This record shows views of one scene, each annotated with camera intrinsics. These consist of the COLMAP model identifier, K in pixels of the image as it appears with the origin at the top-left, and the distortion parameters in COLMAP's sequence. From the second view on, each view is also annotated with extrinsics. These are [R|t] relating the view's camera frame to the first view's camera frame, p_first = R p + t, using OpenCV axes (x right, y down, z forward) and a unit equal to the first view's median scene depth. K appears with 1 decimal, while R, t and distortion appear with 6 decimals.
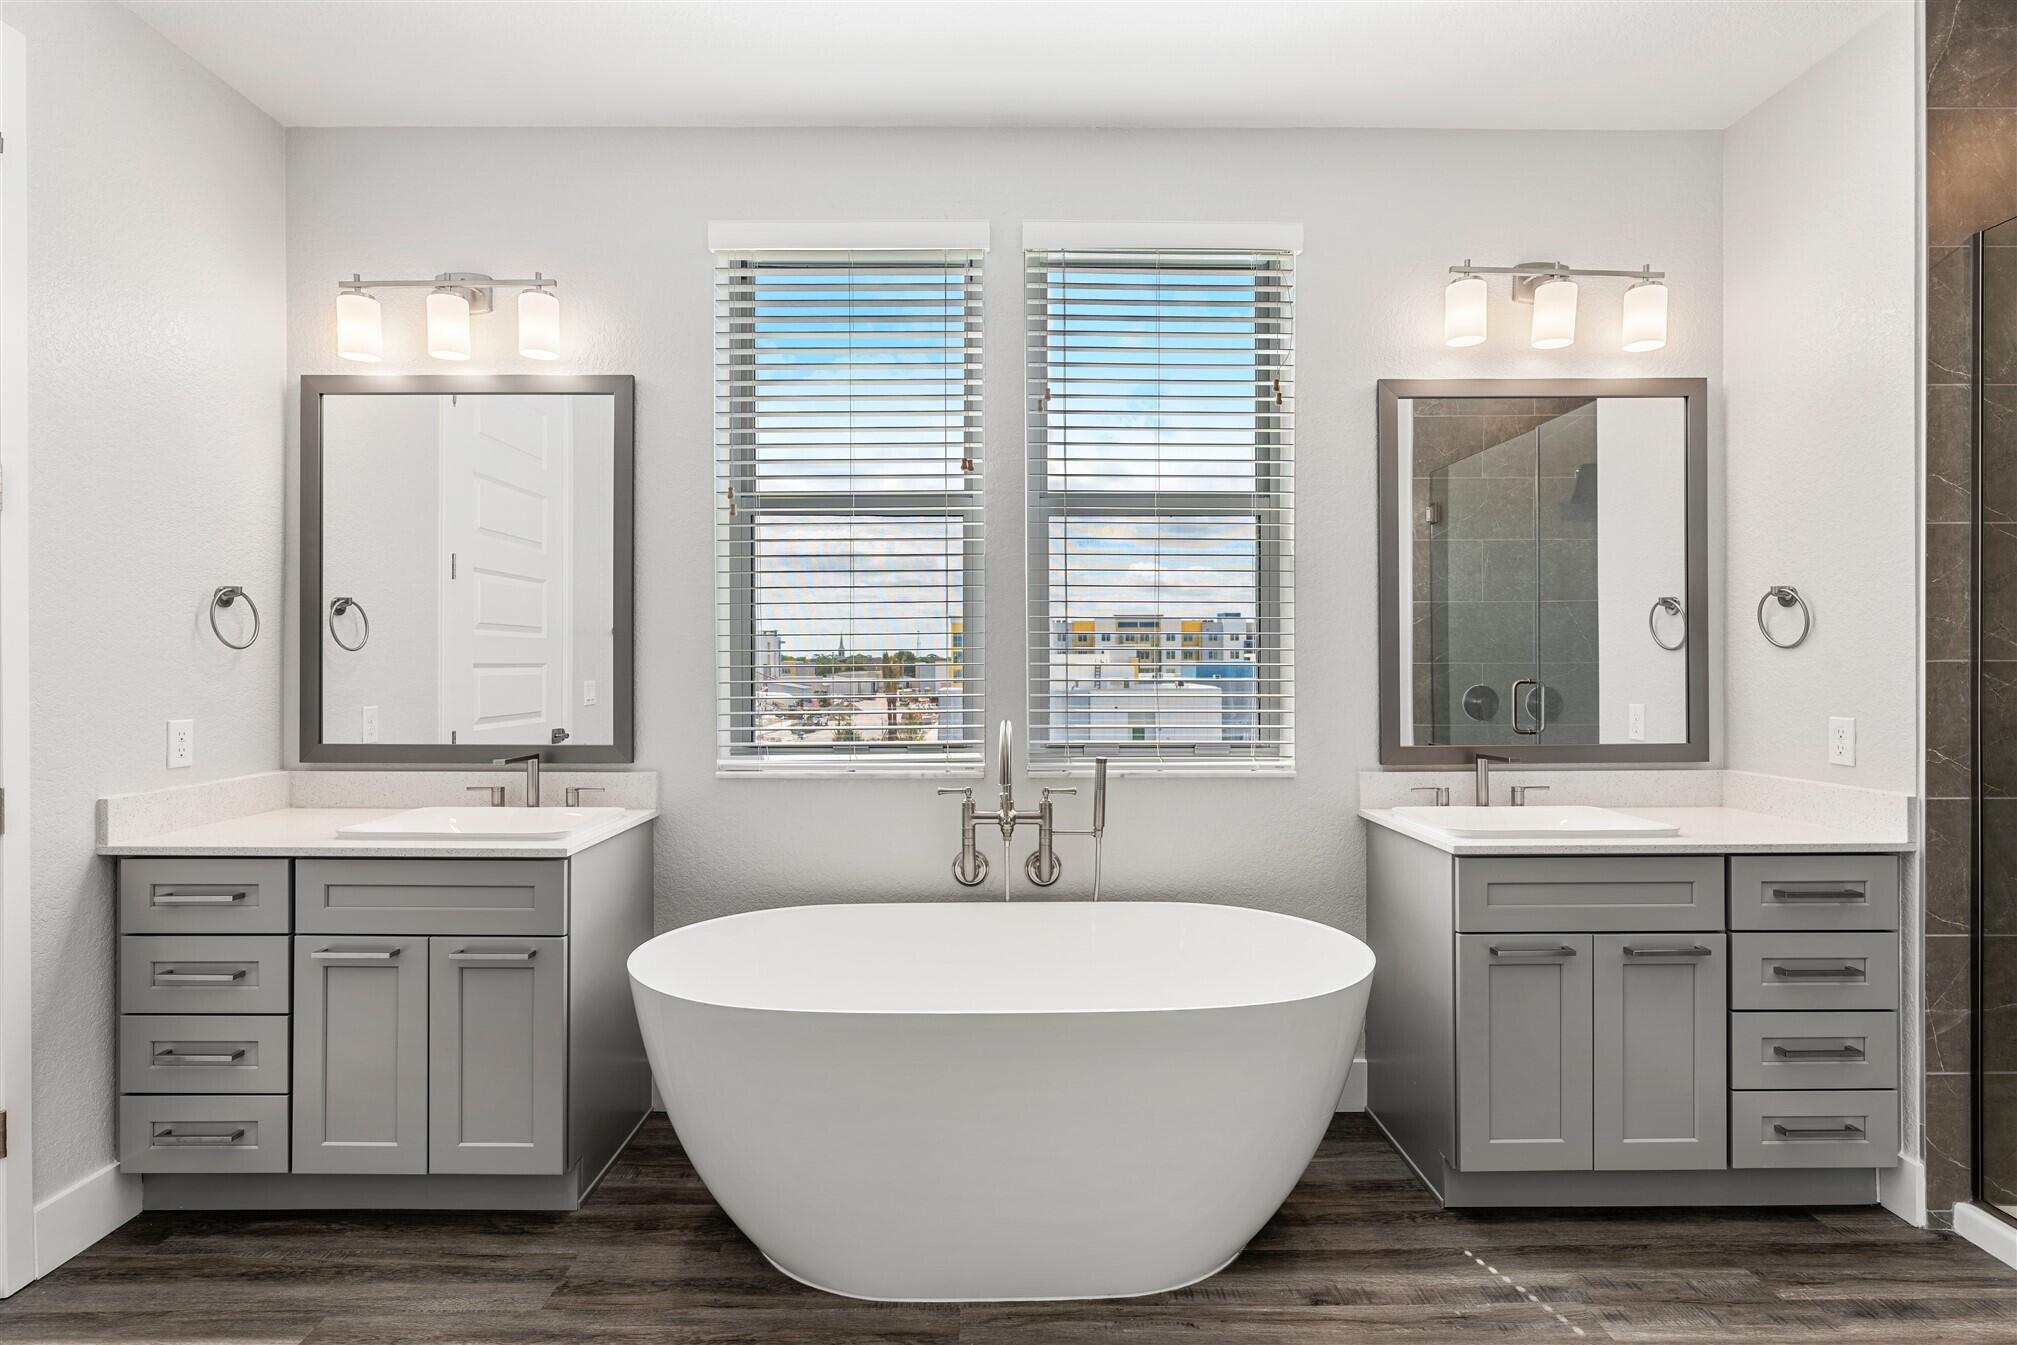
lens RADIAL K [[893.5, 0, 1008.5], [0, 893.5, 672.5], [0, 0, 1]] dist [-0.000112, -0.000348]
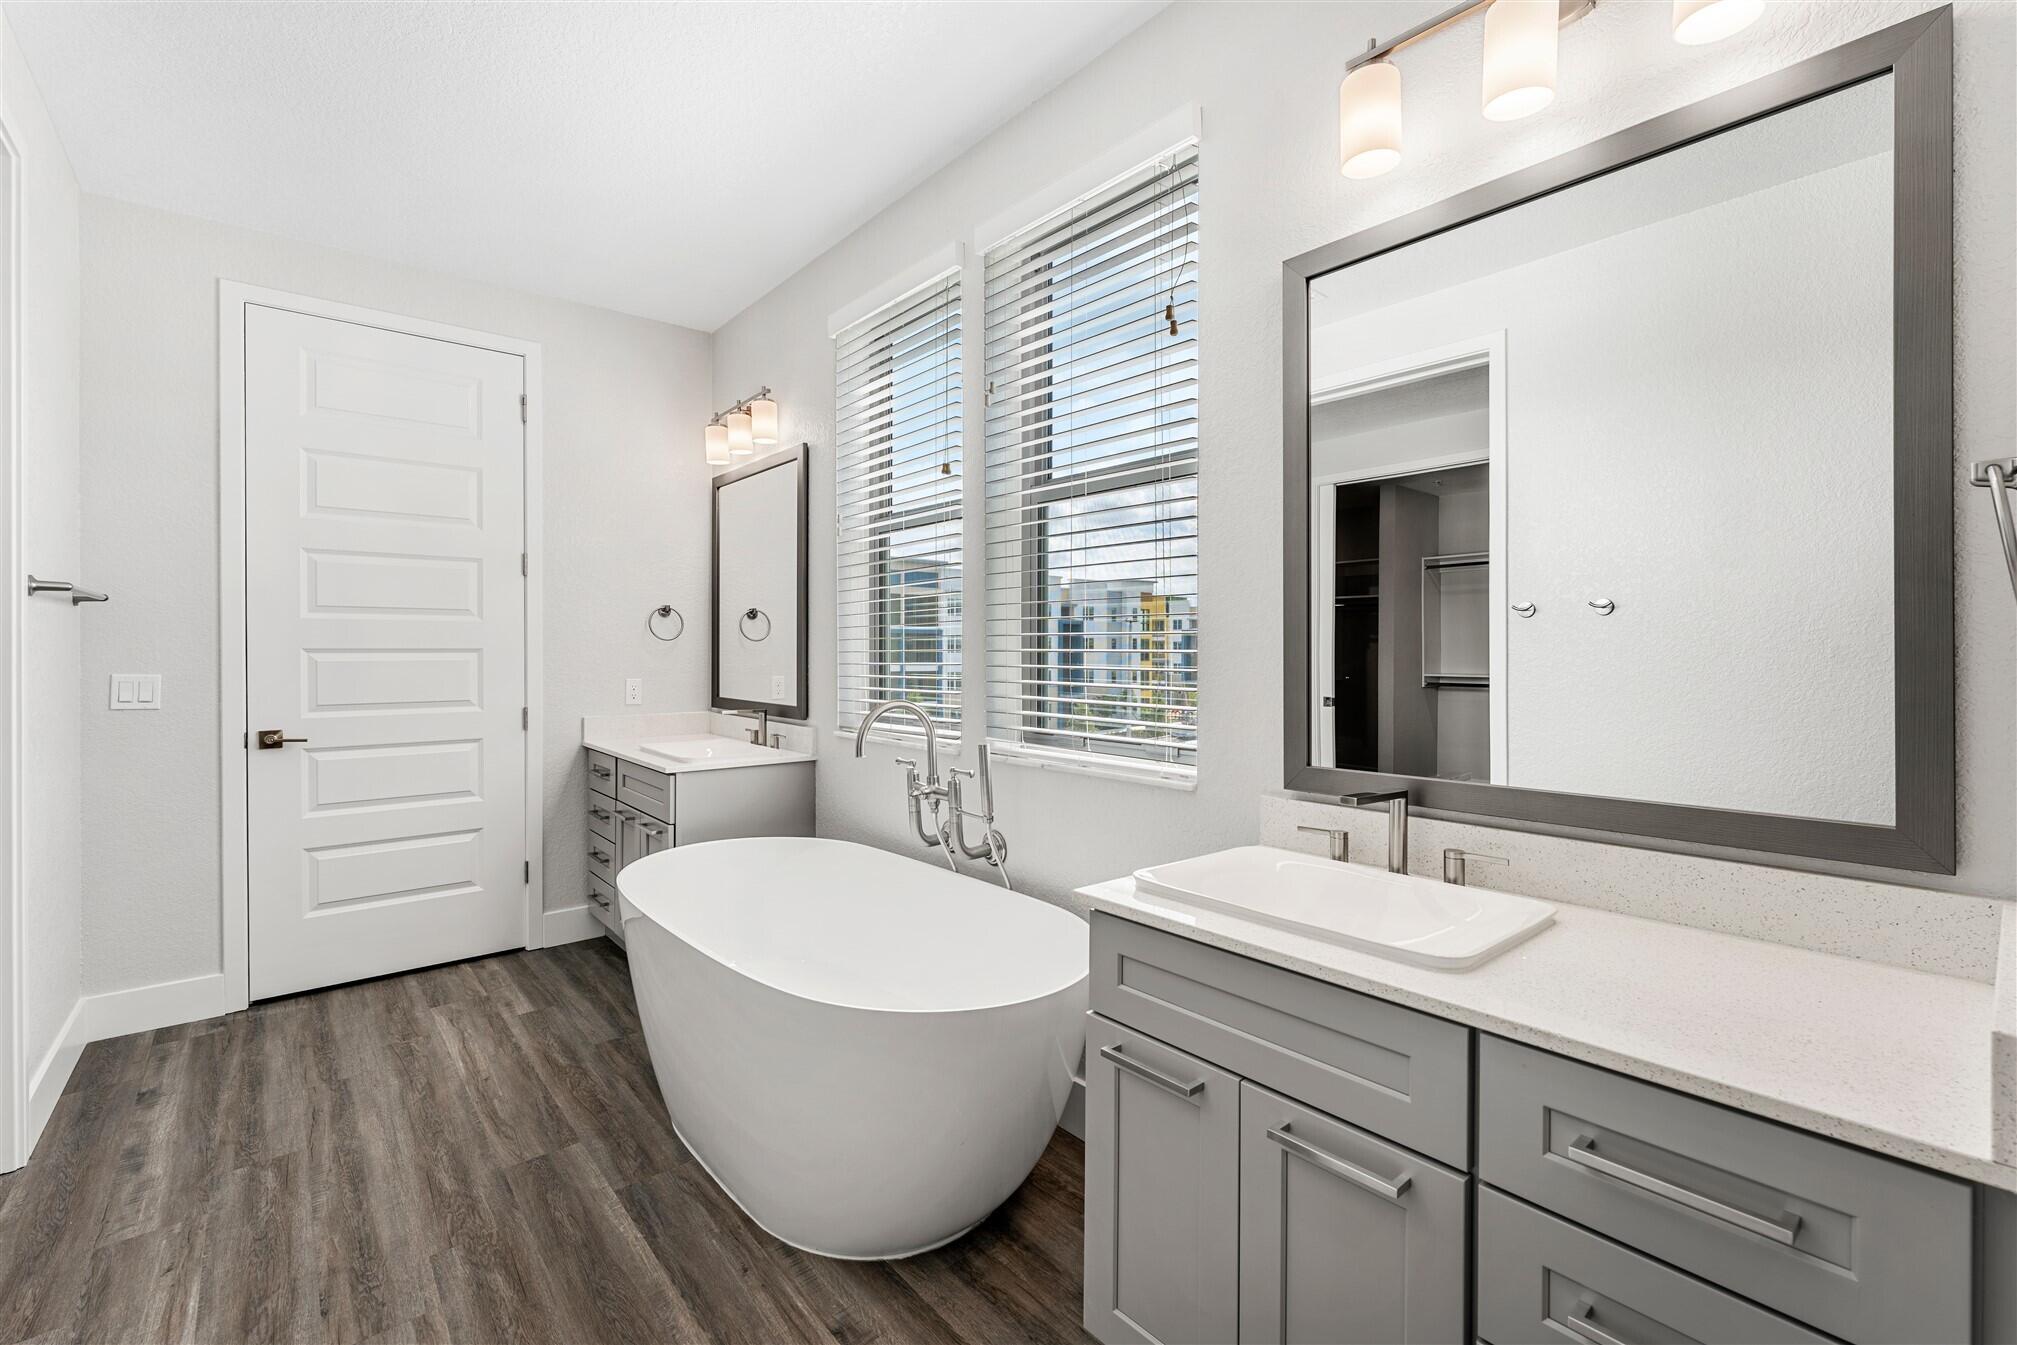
lens RADIAL K [[813.6, 0, 1002.8], [0, 813.6, 656.0], [0, 0, 1]] dist [-0.000290, -0.000066]
pose [[0.675873, 0.007589, -0.736979, 0.924761], [-0.005687, 0.999971, 0.005081, -0.009189], [0.736996, 0.000757, 0.675897, 0.468214]]
